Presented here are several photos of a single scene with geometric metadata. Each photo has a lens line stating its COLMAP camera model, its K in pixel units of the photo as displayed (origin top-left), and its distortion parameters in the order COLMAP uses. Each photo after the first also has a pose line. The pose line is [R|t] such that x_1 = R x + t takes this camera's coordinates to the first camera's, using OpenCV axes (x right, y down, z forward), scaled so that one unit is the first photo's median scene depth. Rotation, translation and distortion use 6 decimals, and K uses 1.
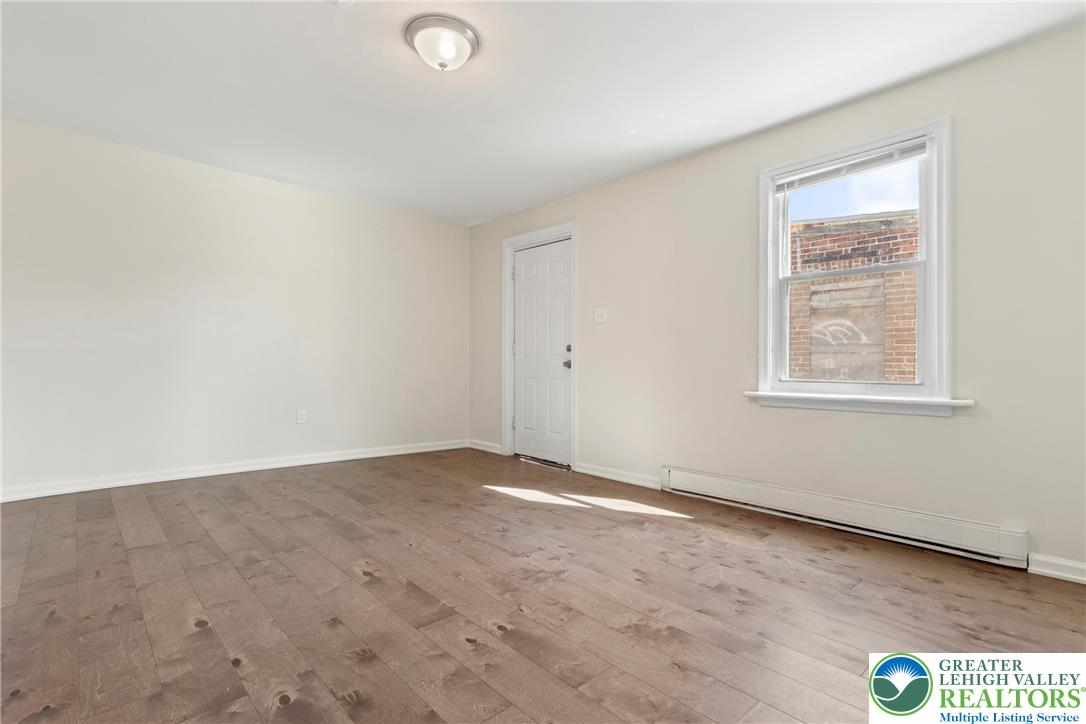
lens RADIAL K [[463.8, 0, 547.0], [0, 463.8, 365.1], [0, 0, 1]] dist [0.003410, 0.000628]
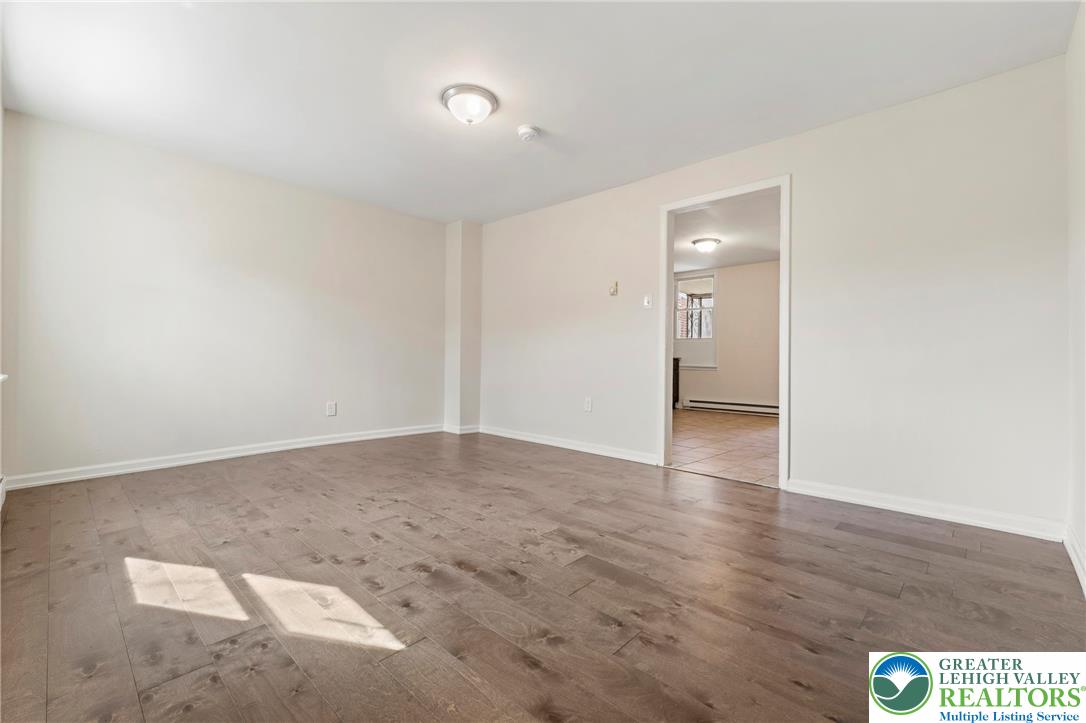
lens RADIAL K [[463.8, 0, 547.0], [0, 463.8, 364.6], [0, 0, 1]] dist [0.003410, 0.000628]
pose [[-0.999293, -0.015819, -0.034094, -0.335700], [-0.016055, 0.999849, 0.006649, 0.012383], [0.033983, 0.007192, -0.999397, 1.876653]]
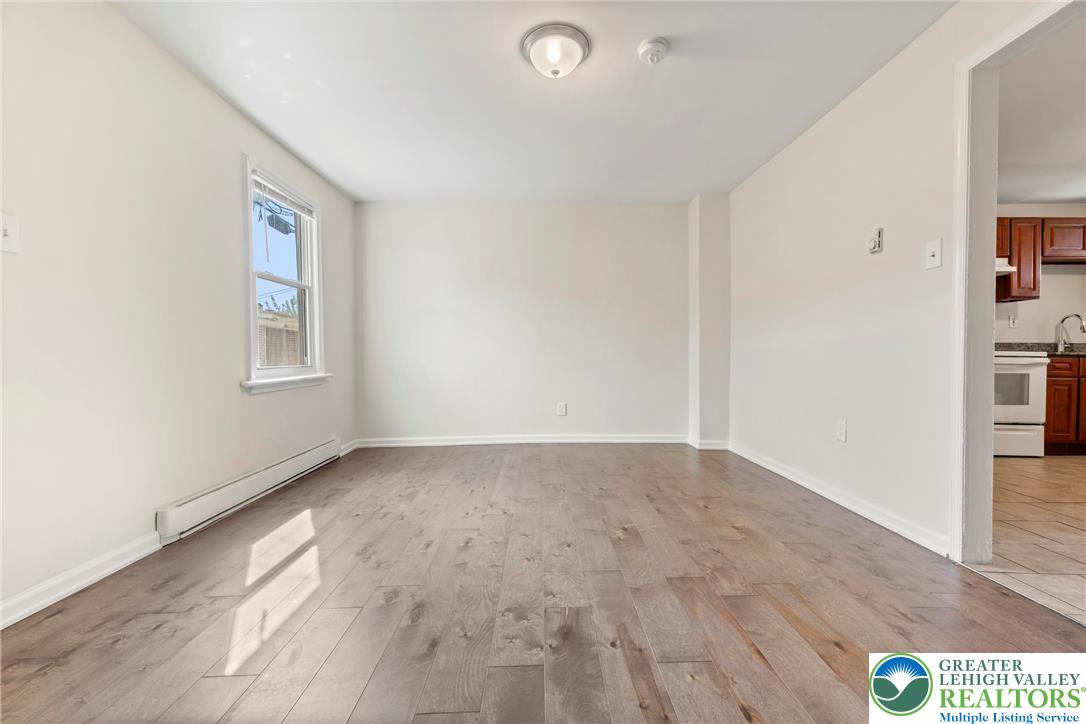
lens RADIAL K [[463.8, 0, 547.0], [0, 463.8, 365.1], [0, 0, 1]] dist [0.003410, 0.000628]
pose [[-0.725519, -0.018124, 0.687964, -0.775381], [-0.007982, 0.999808, 0.017921, 0.001796], [-0.688156, 0.007510, -0.725524, 1.465245]]
